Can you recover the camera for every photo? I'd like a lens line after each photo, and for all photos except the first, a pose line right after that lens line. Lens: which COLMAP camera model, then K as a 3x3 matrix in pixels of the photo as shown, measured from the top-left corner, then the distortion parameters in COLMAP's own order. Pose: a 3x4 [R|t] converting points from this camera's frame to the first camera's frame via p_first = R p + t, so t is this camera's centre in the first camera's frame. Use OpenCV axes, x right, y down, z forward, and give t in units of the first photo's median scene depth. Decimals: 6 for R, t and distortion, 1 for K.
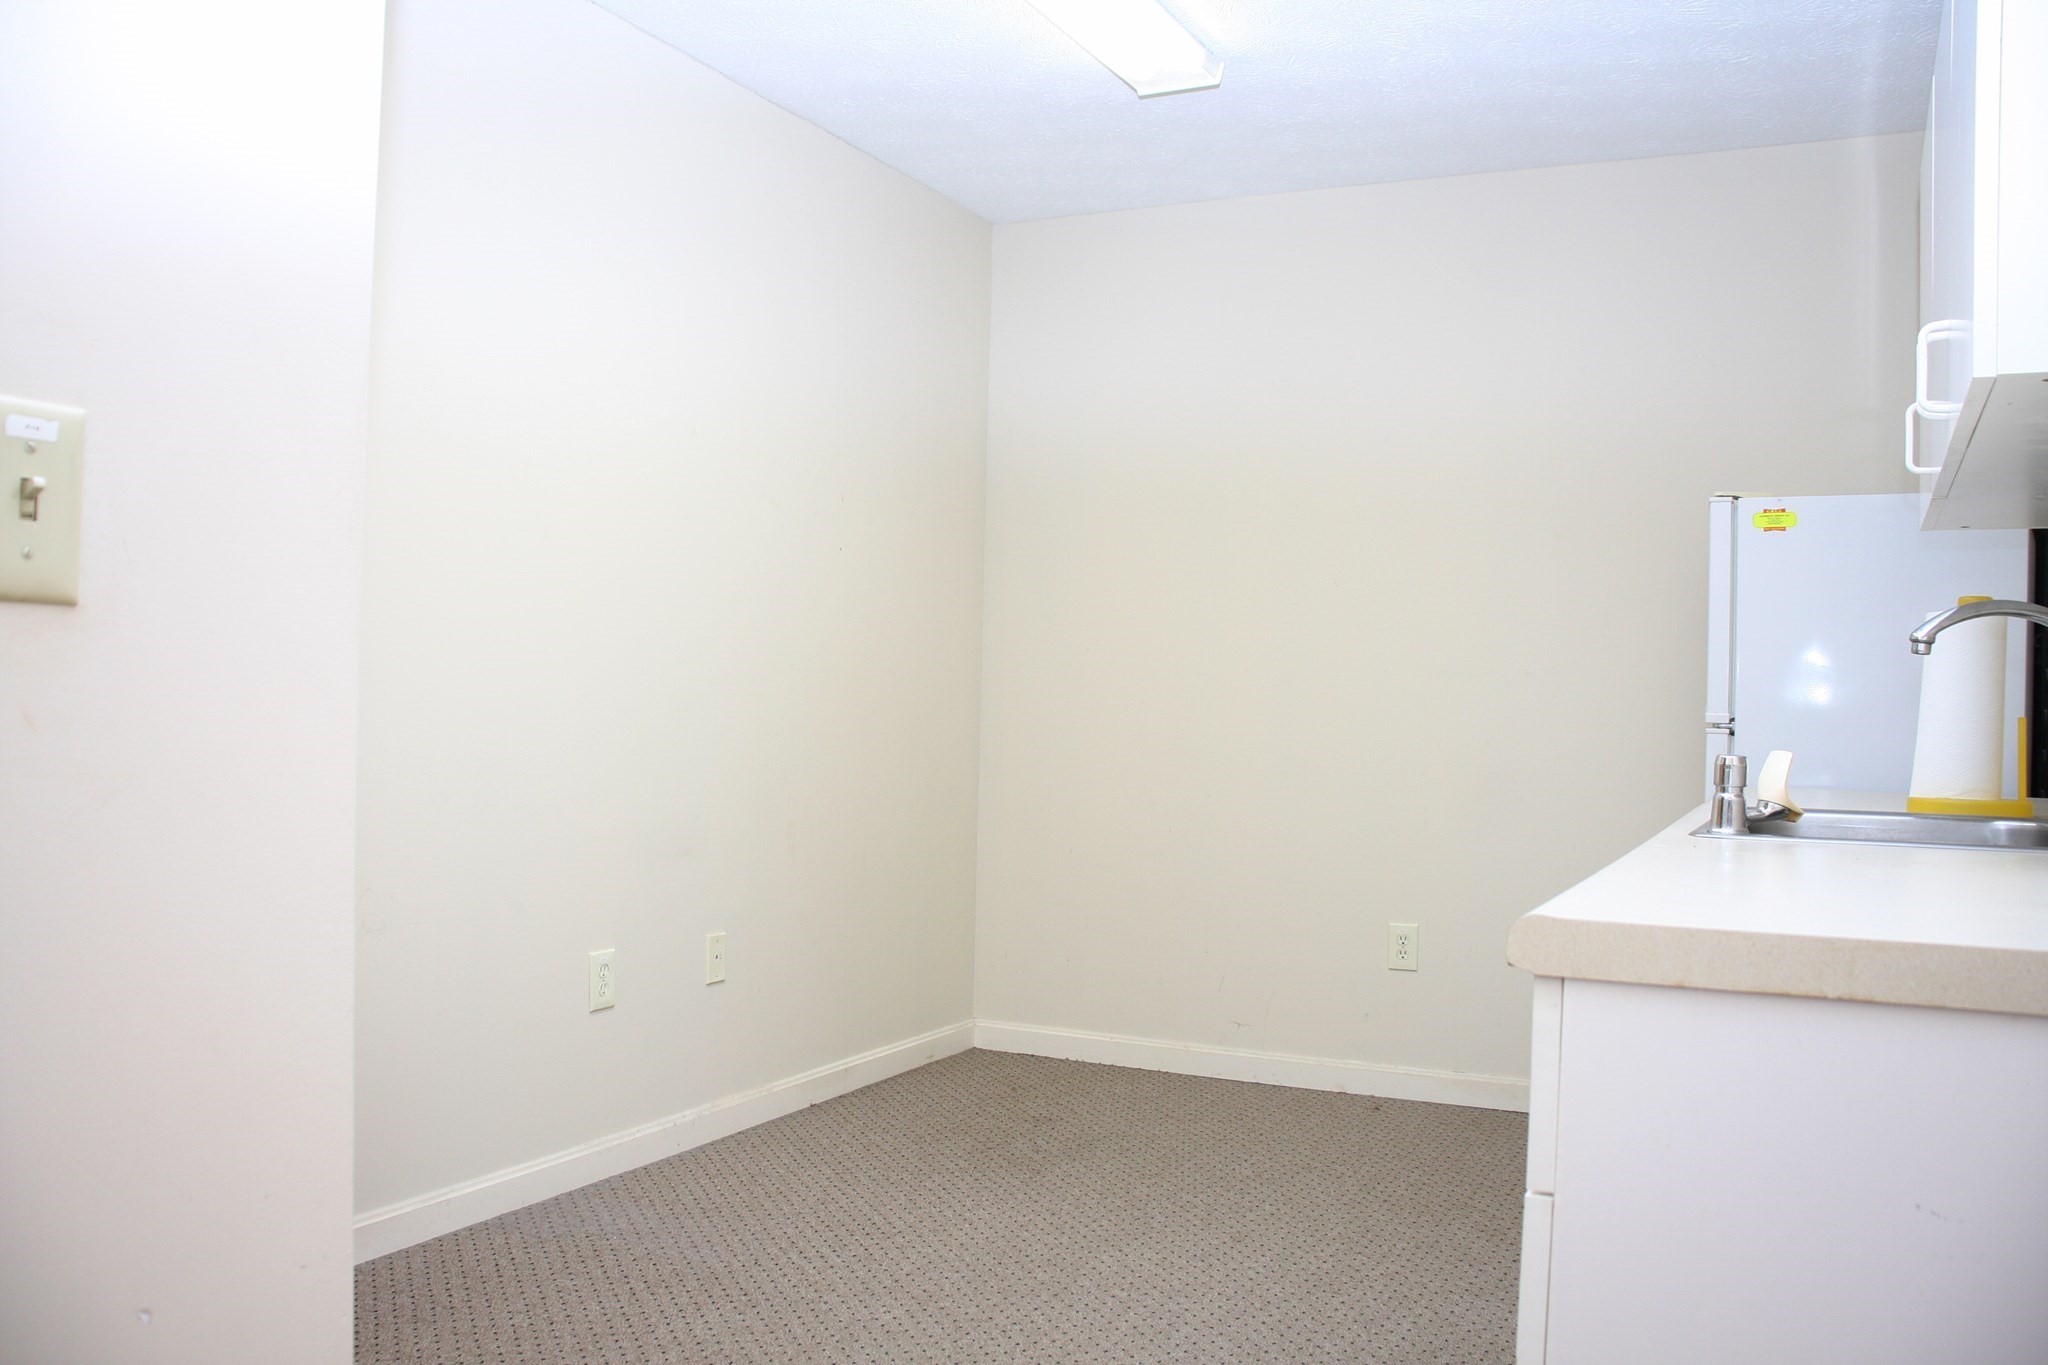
lens RADIAL K [[1749.1, 0, 1024.0], [0, 1749.1, 682.5], [0, 0, 1]] dist [-0.108918, 0.000159]
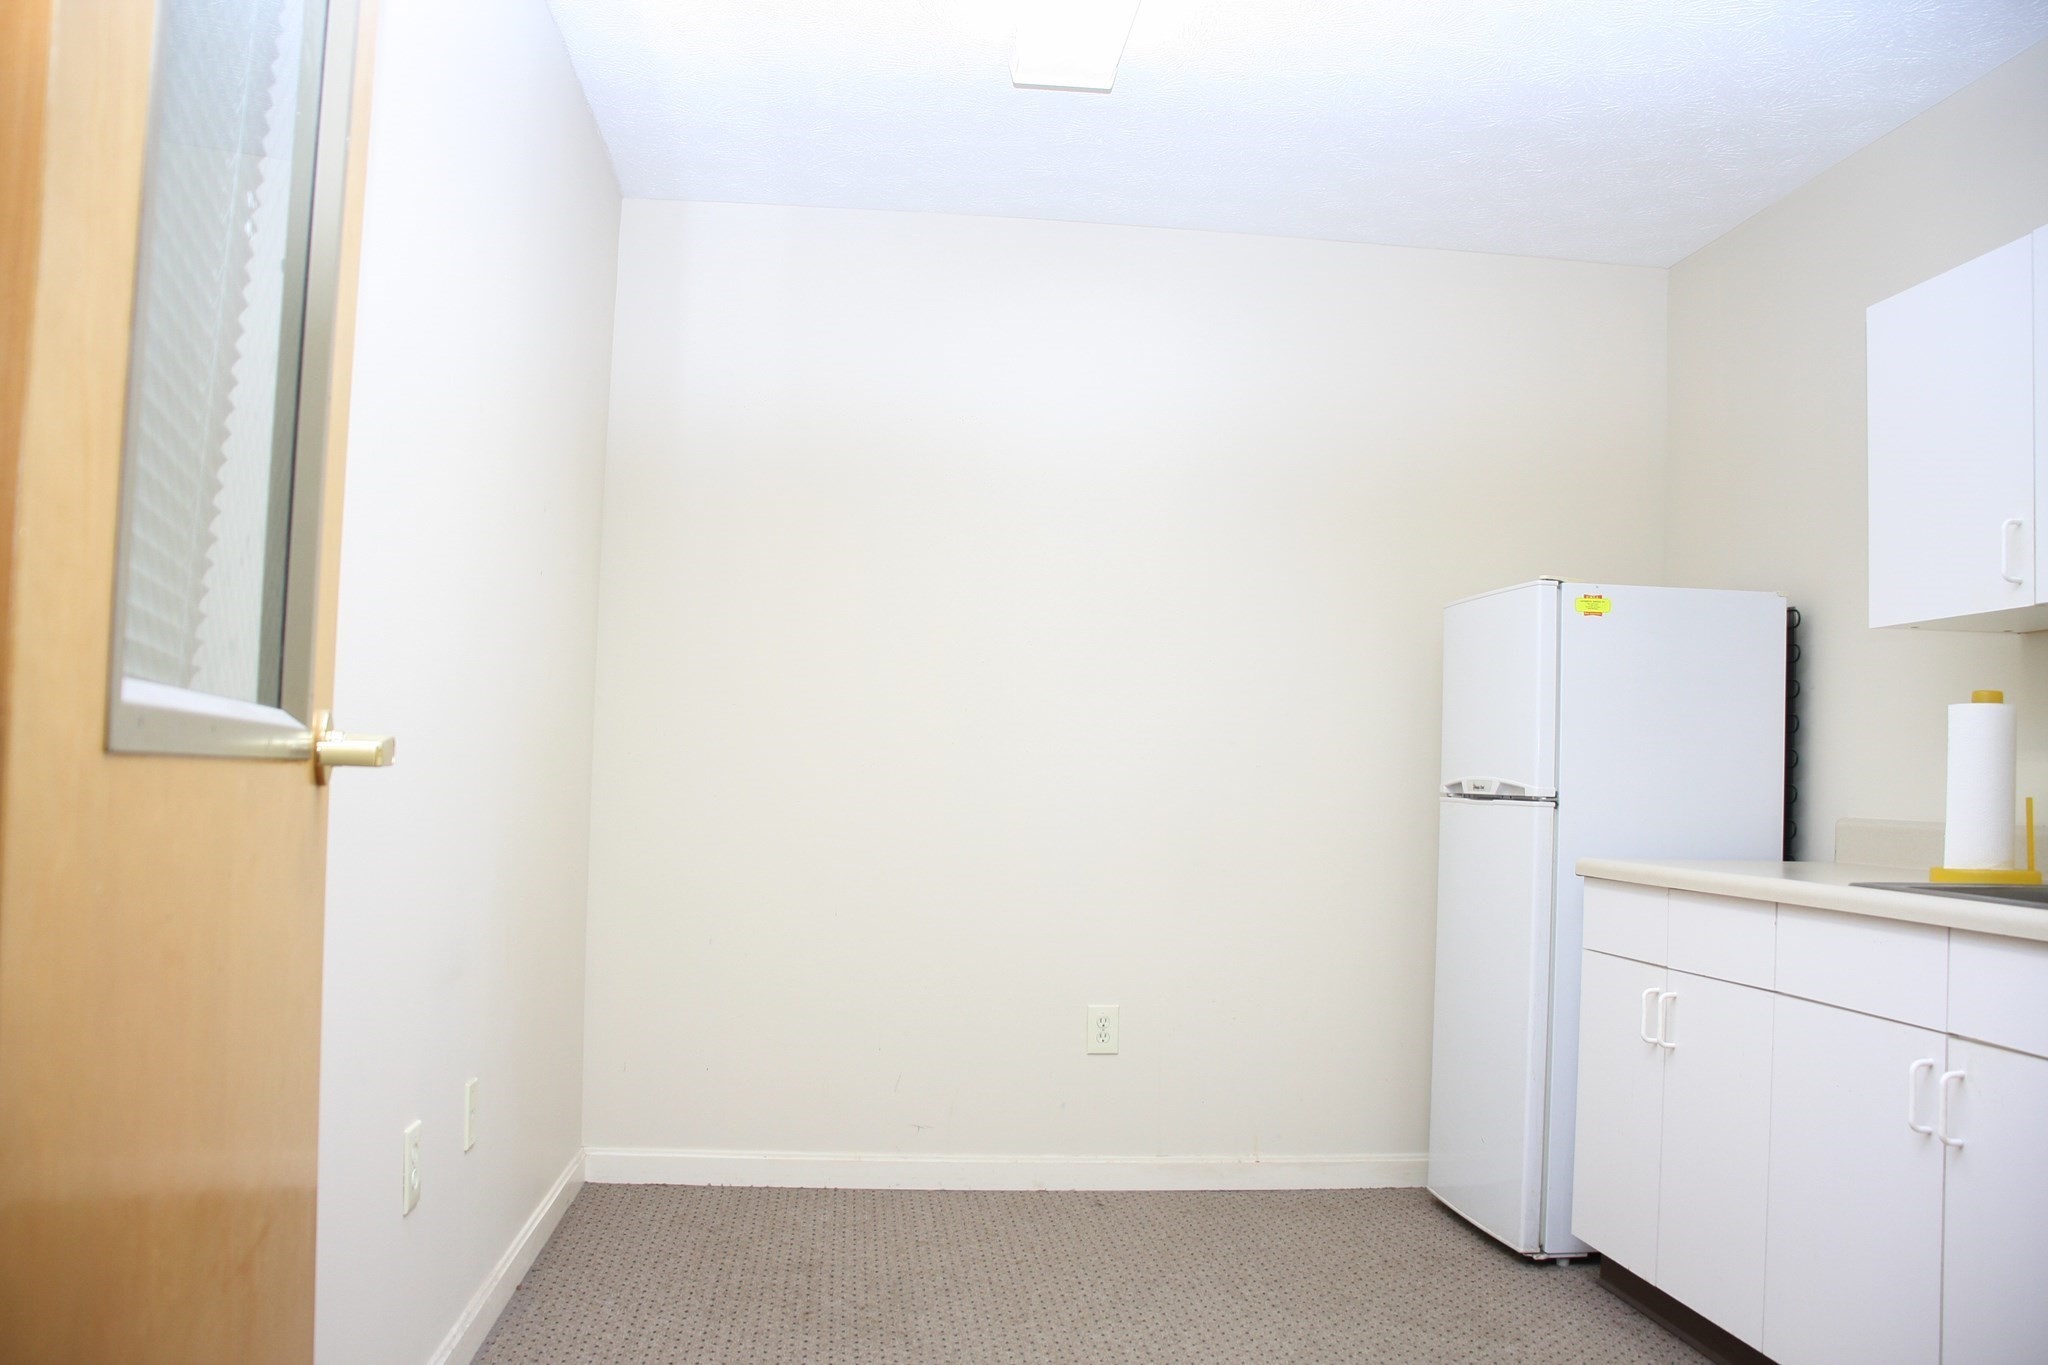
lens RADIAL K [[1749.1, 0, 1024.0], [0, 1749.1, 682.5], [0, 0, 1]] dist [-0.108918, 0.000159]
pose [[0.852603, 0.028396, 0.521787, -0.321424], [-0.013316, 0.999379, -0.032628, -0.005700], [-0.522389, 0.020870, 0.852452, 0.207556]]
